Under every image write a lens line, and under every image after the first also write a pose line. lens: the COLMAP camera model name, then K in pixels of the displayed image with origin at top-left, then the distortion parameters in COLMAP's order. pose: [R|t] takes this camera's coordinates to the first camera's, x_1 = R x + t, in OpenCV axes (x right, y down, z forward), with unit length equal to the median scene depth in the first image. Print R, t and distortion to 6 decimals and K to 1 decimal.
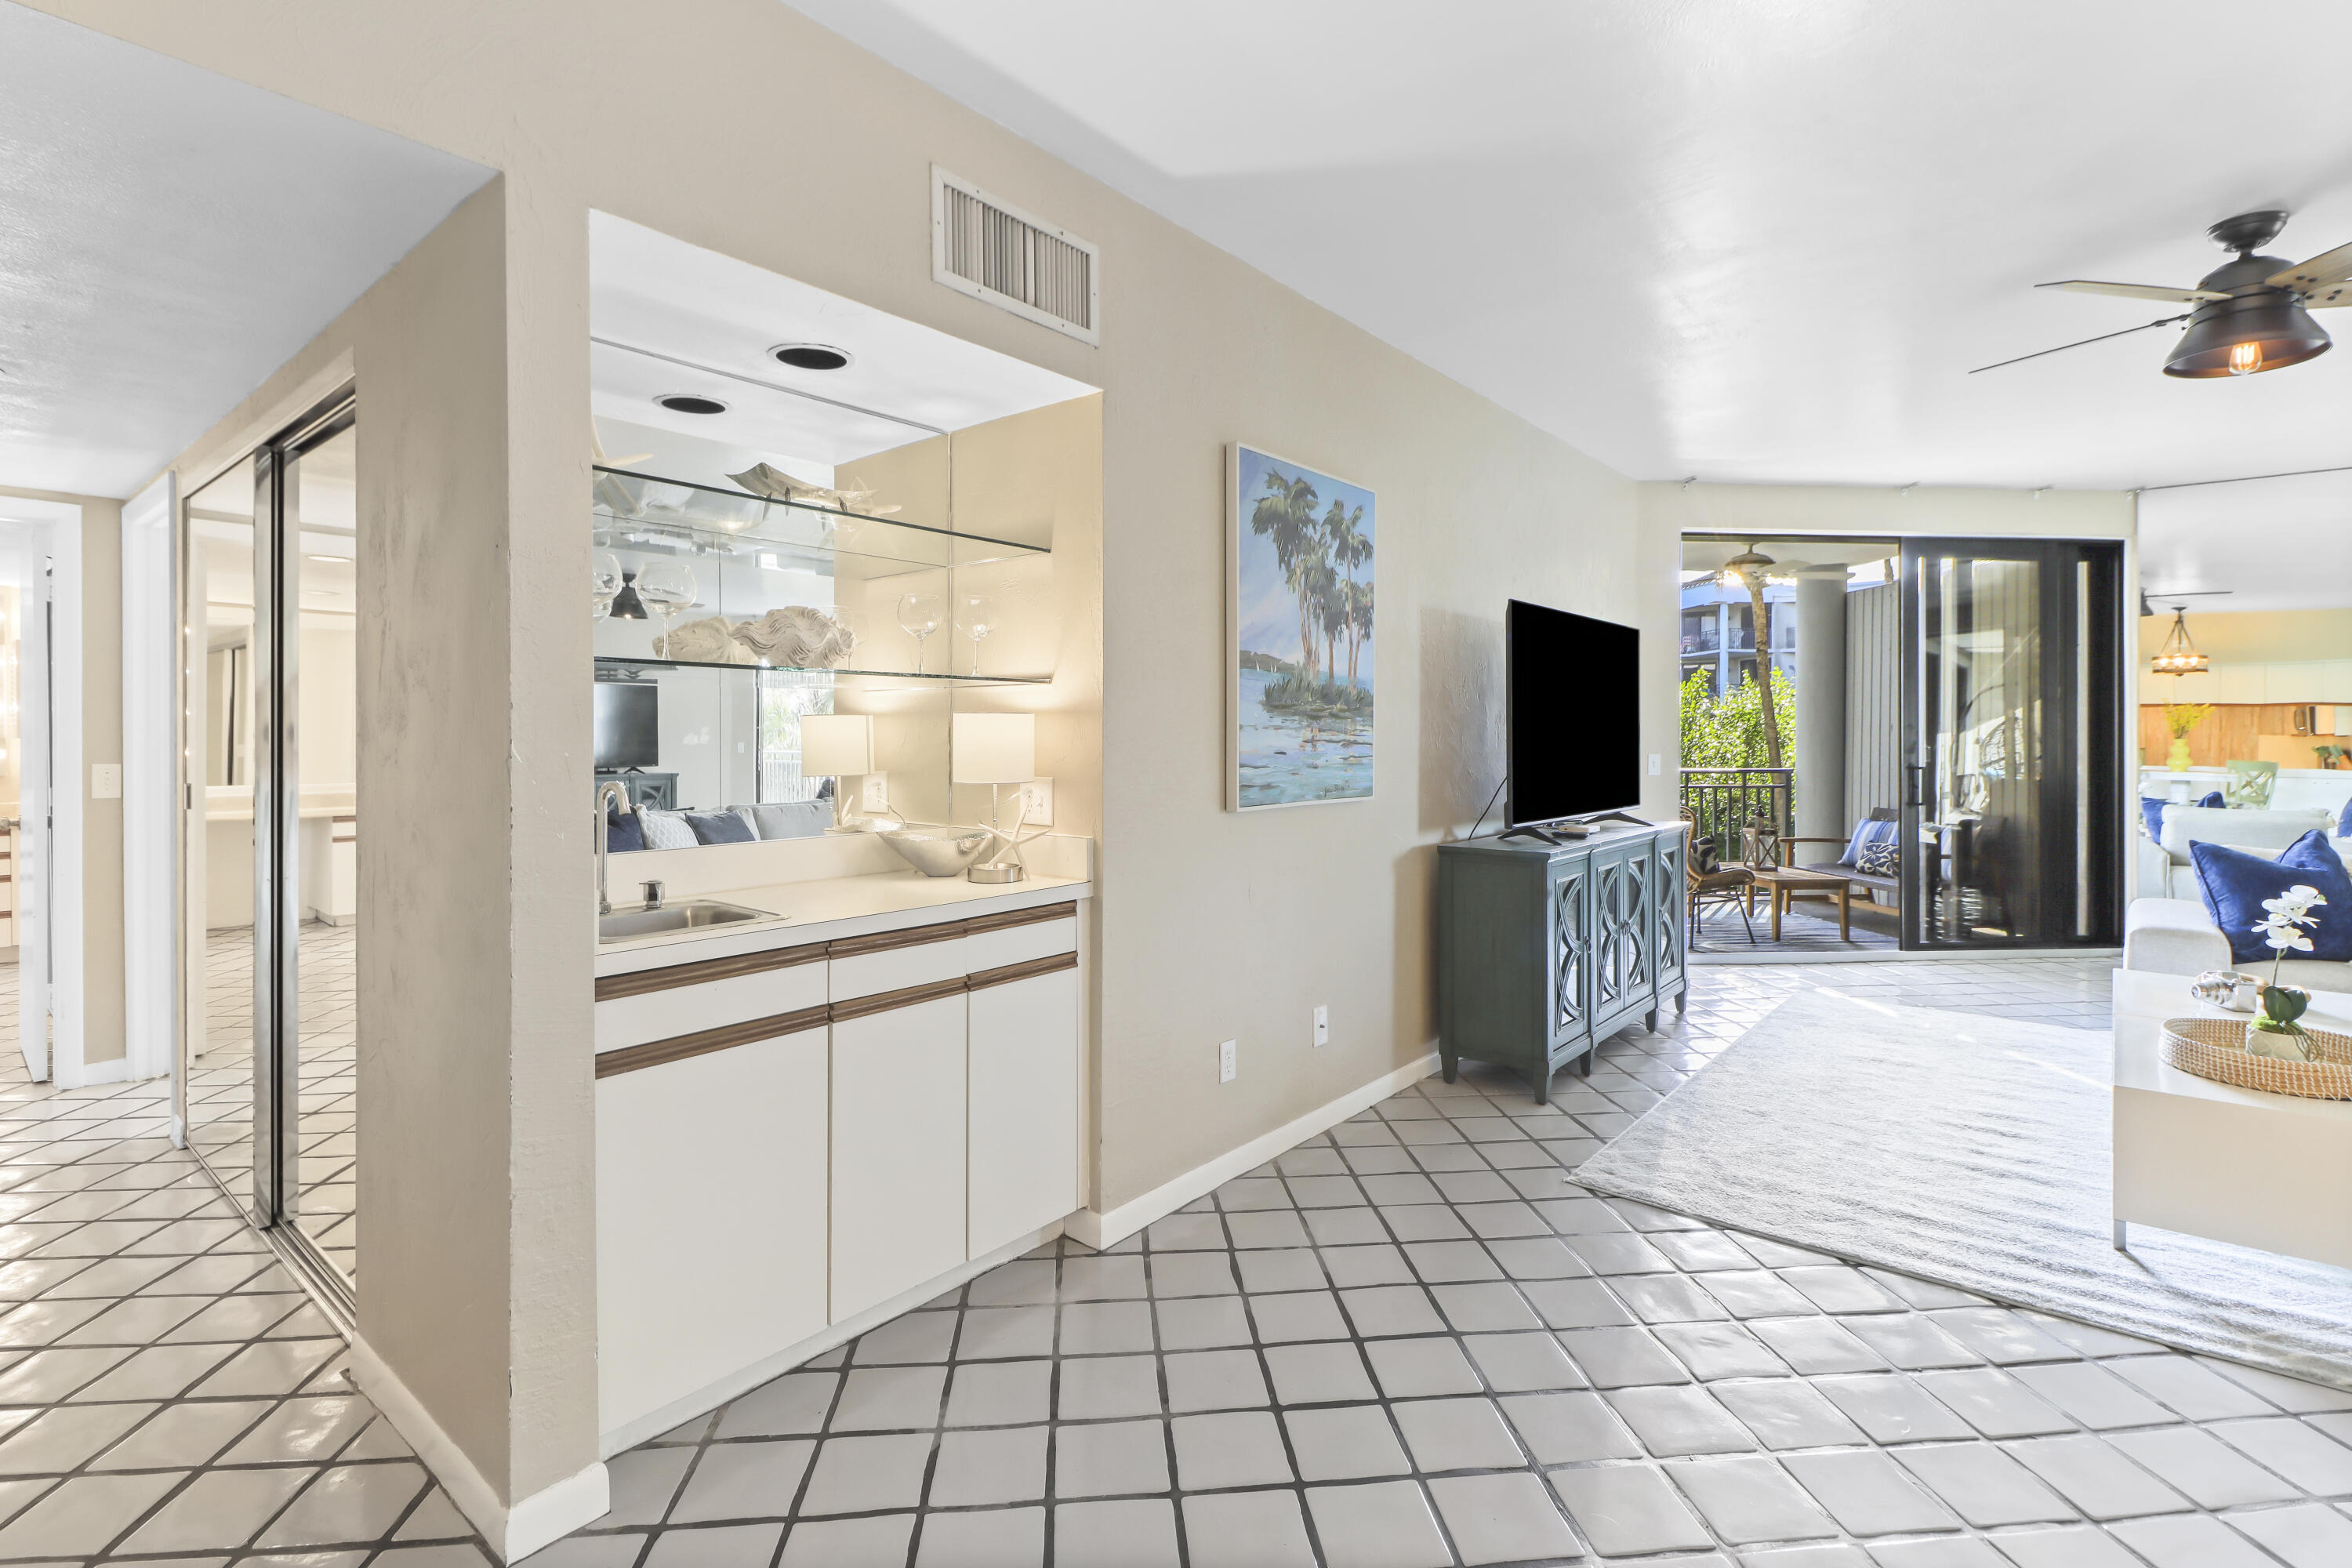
lens RADIAL K [[1089.4, 0, 1177.5], [0, 1089.4, 735.7], [0, 0, 1]] dist [0.014871, -0.000149]
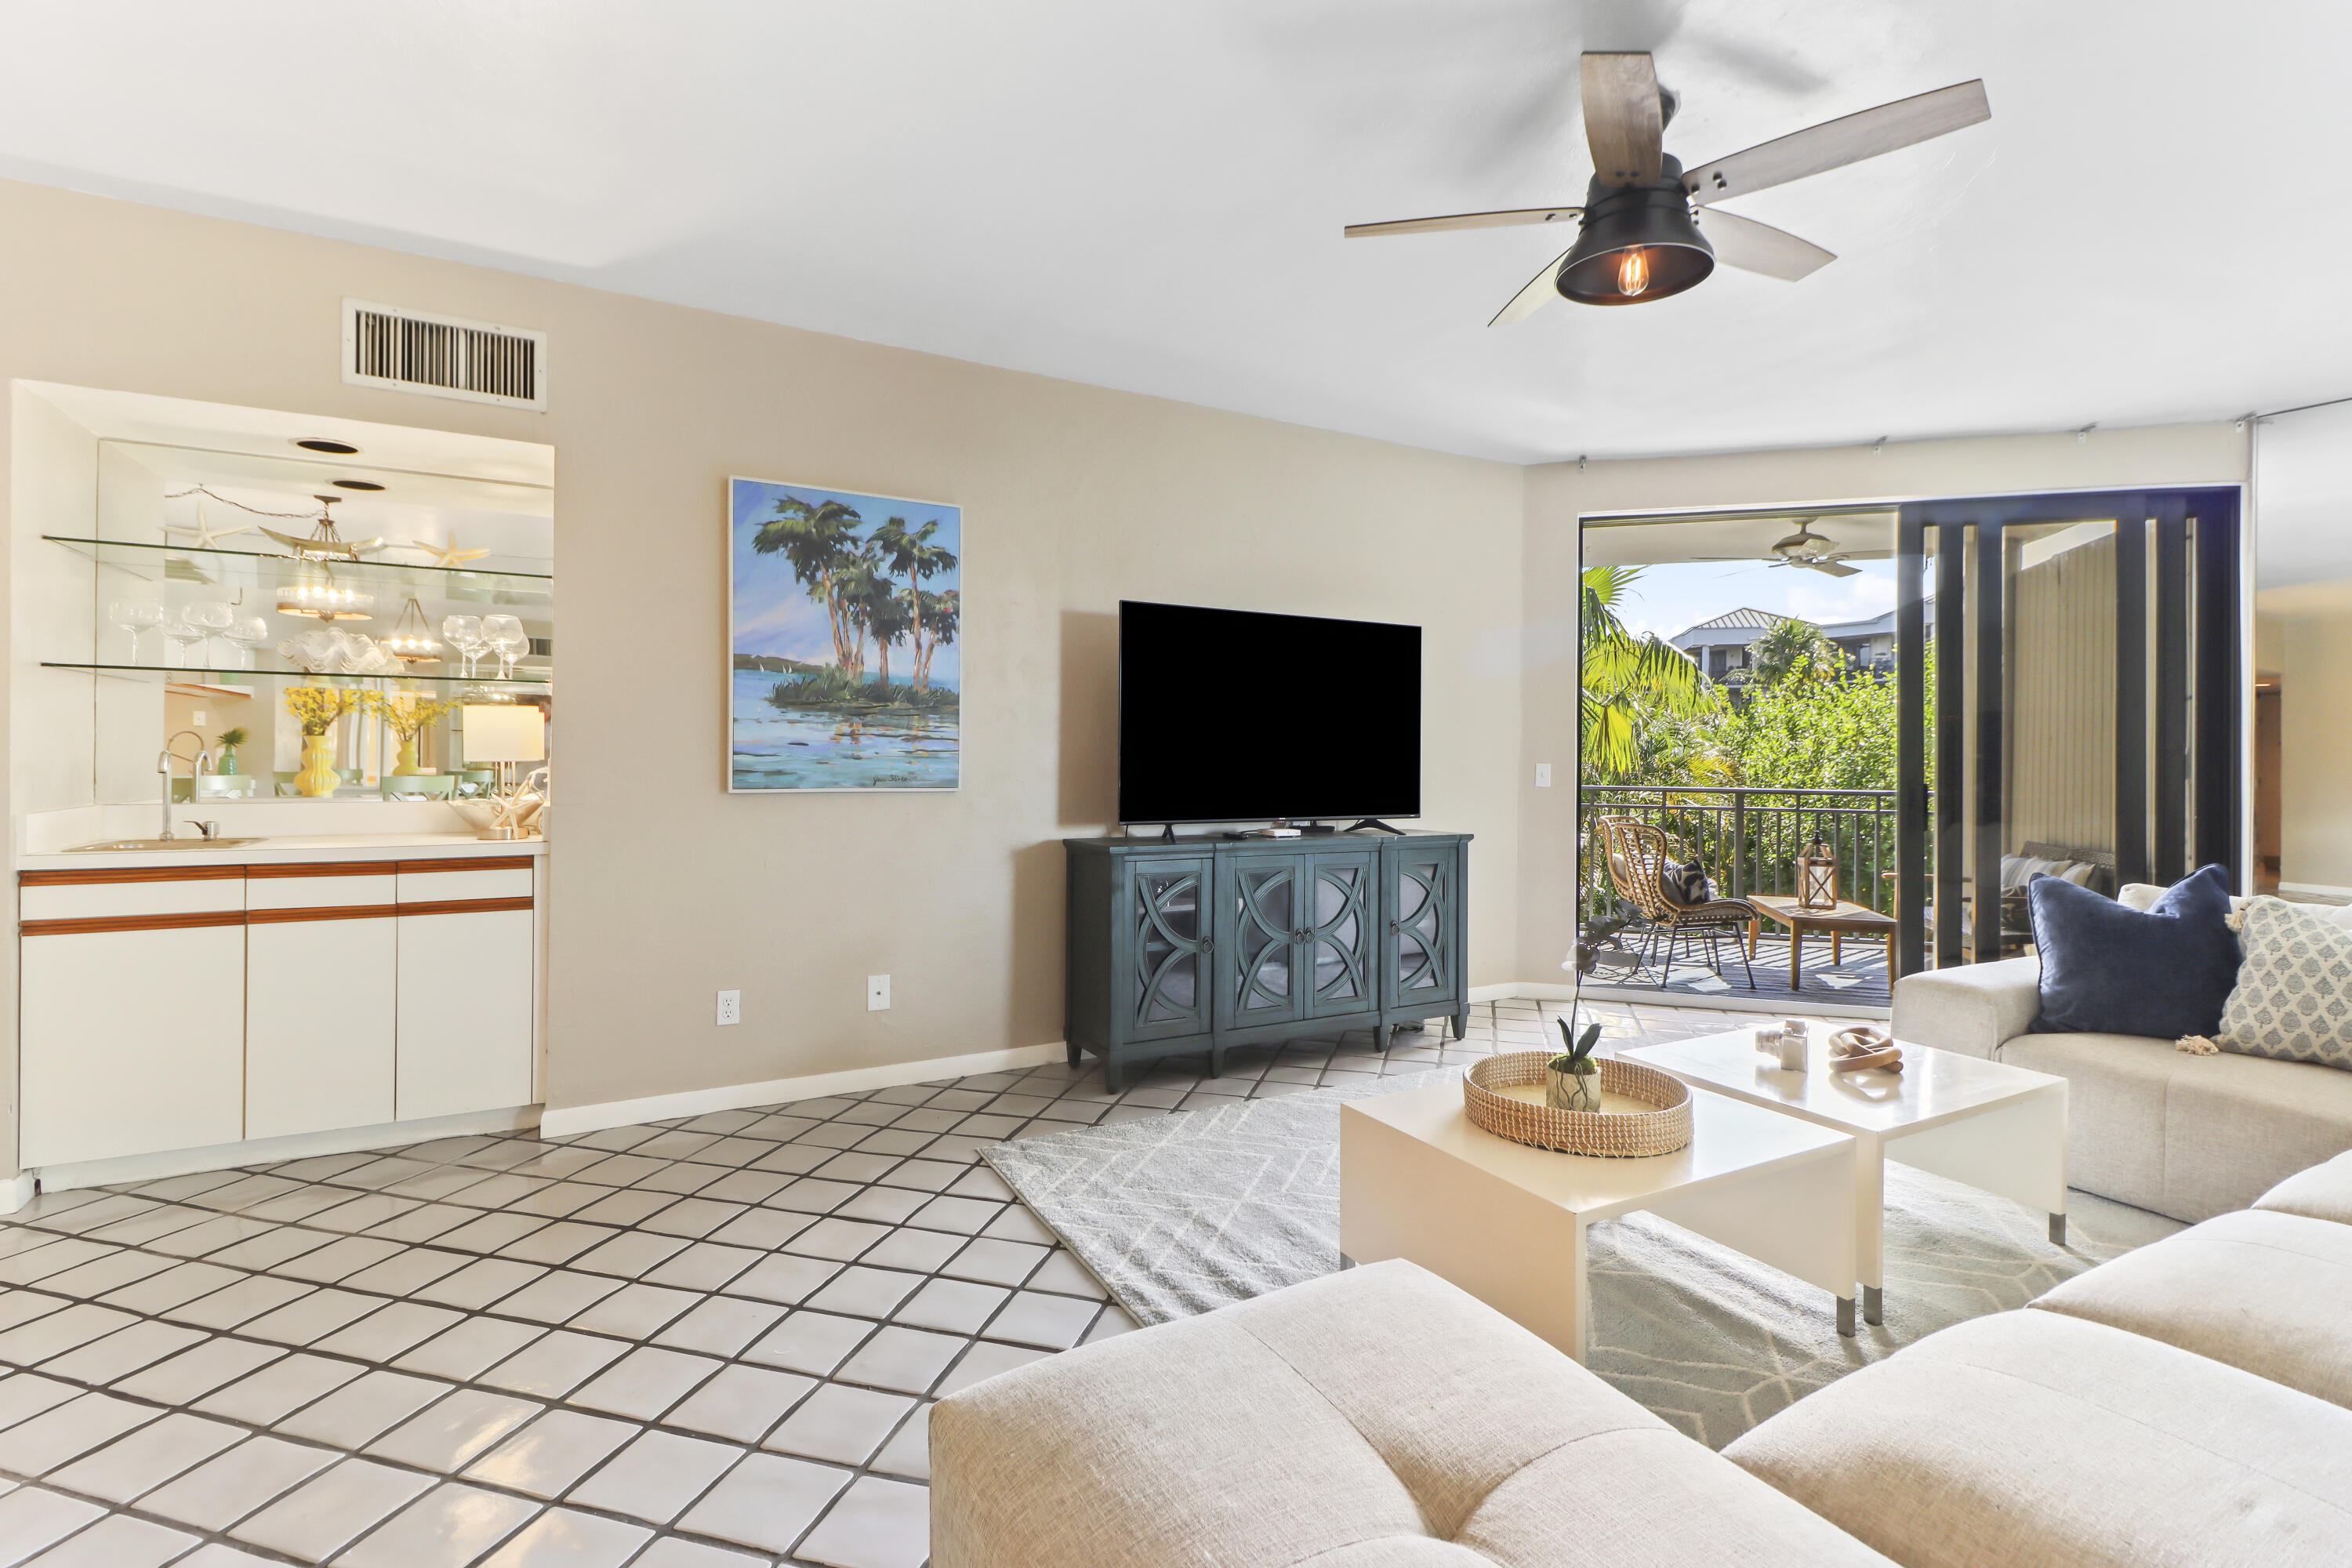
lens RADIAL K [[1089.8, 0, 1172.8], [0, 1089.8, 746.7], [0, 0, 1]] dist [0.016813, -0.009511]
pose [[0.931170, 0.006700, -0.364524, 0.846939], [-0.009898, 0.999927, -0.006905, 0.022053], [0.364451, 0.010038, 0.931168, 0.078293]]
